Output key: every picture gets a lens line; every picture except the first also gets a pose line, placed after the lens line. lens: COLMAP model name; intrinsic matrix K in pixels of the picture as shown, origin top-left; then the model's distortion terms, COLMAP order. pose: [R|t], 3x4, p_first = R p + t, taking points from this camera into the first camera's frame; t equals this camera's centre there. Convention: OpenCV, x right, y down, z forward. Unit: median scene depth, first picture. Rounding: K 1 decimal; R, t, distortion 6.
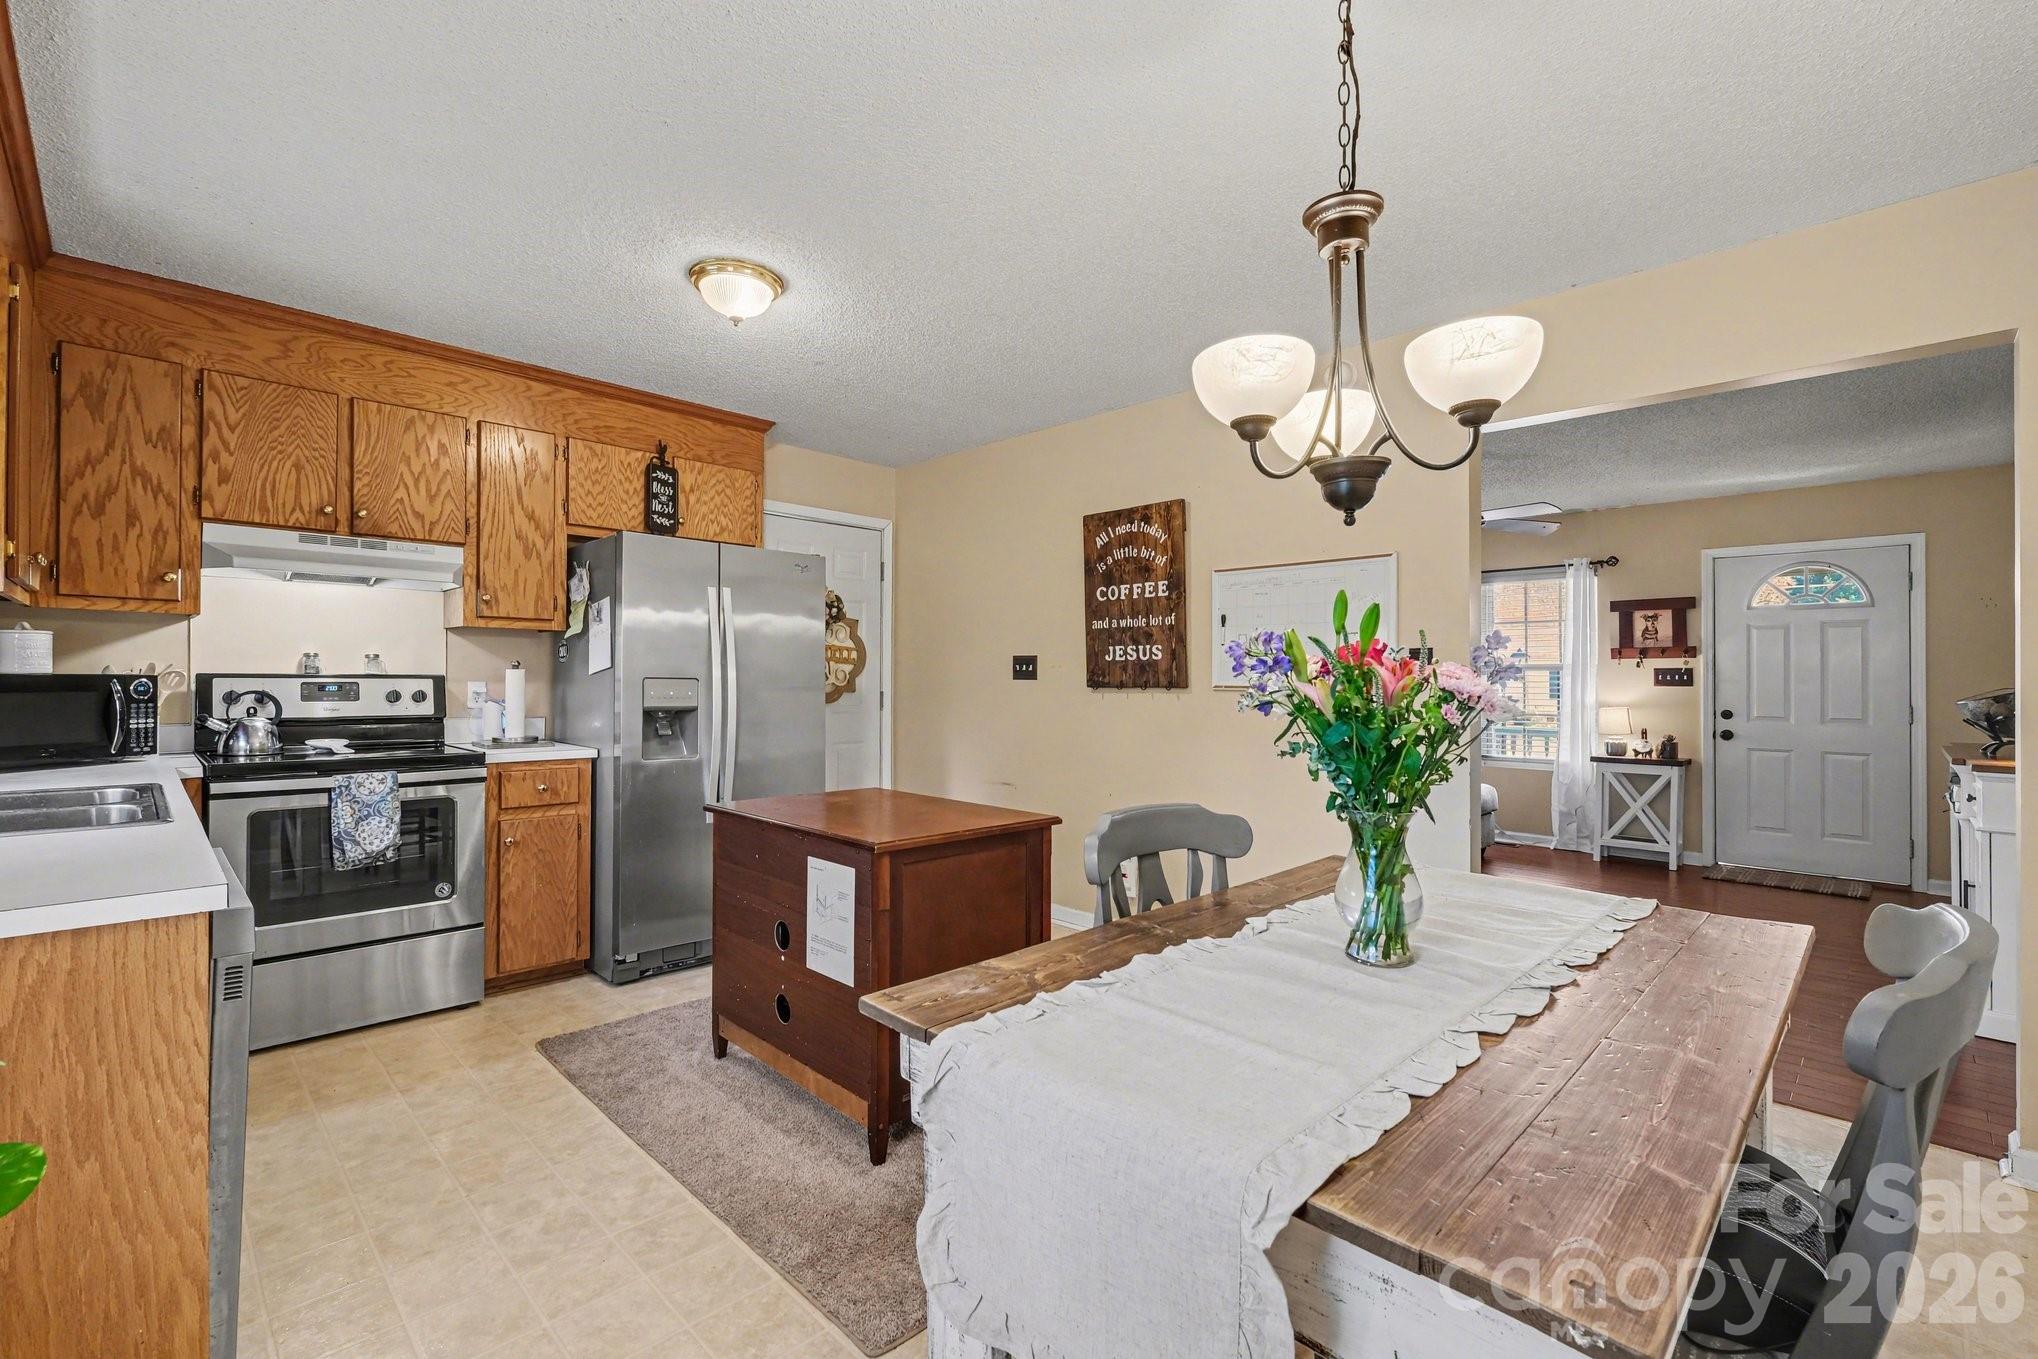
lens RADIAL K [[902.8, 0, 1017.5], [0, 902.8, 675.5], [0, 0, 1]] dist [0.003978, -0.000121]
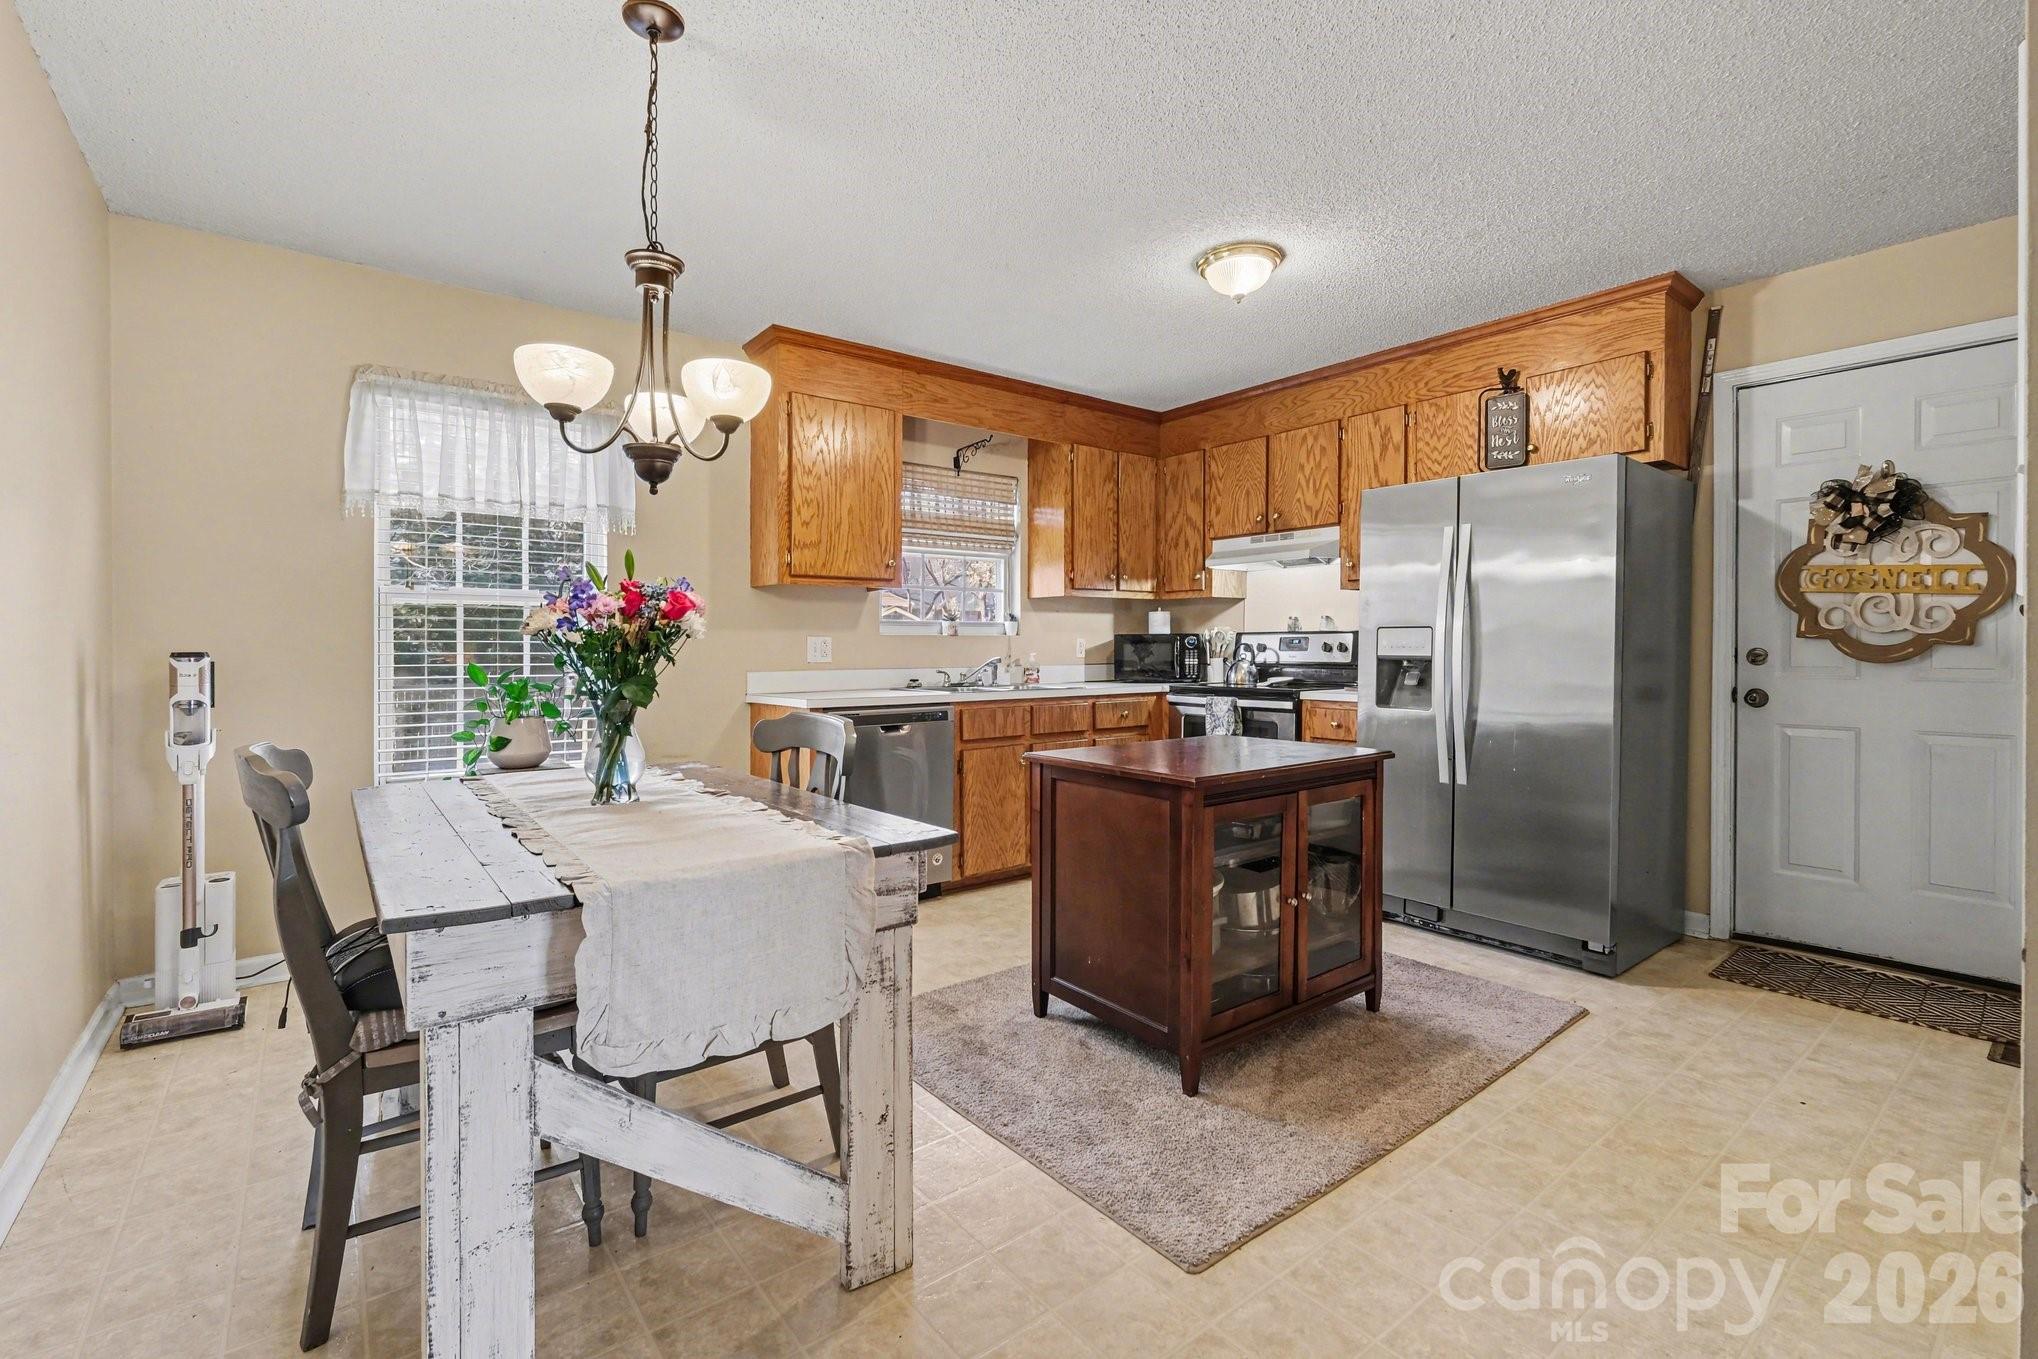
lens RADIAL K [[902.8, 0, 996.3], [0, 902.8, 649.9], [0, 0, 1]] dist [0.003978, -0.000121]
pose [[-0.112170, -0.006080, -0.993670, 0.653653], [0.006907, 0.999952, -0.006899, 0.032040], [0.993665, -0.007637, -0.112123, 0.674226]]
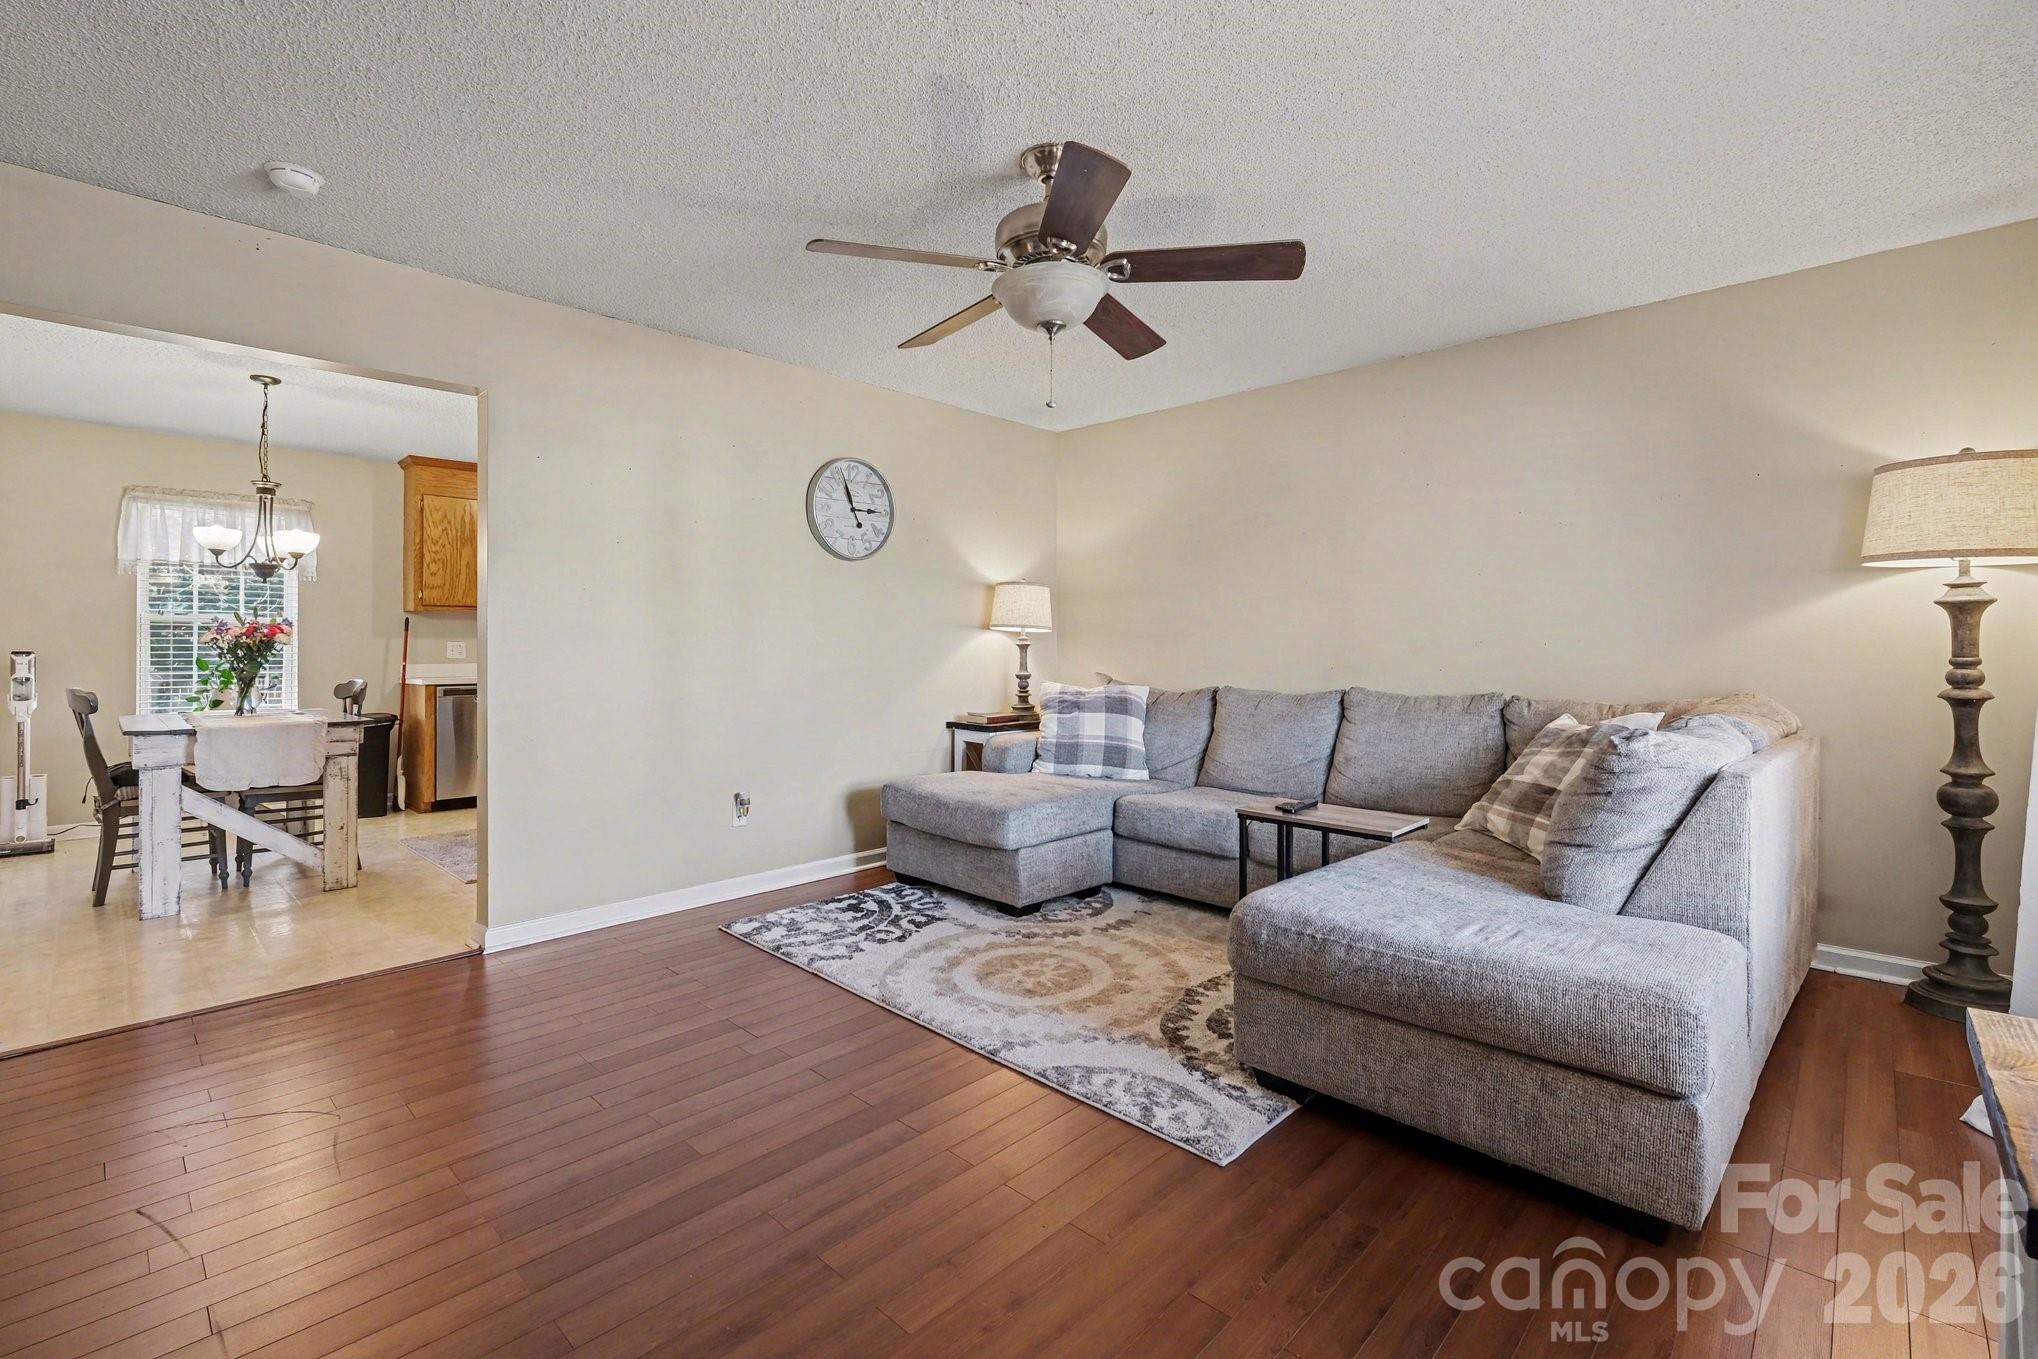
lens RADIAL K [[902.8, 0, 987.8], [0, 902.8, 641.6], [0, 0, 1]] dist [0.003978, -0.000121]
pose [[0.023605, -0.014432, -0.999617, 1.983786], [0.006450, 0.999877, -0.014284, 0.043581], [0.999701, -0.006111, 0.023695, 1.907474]]
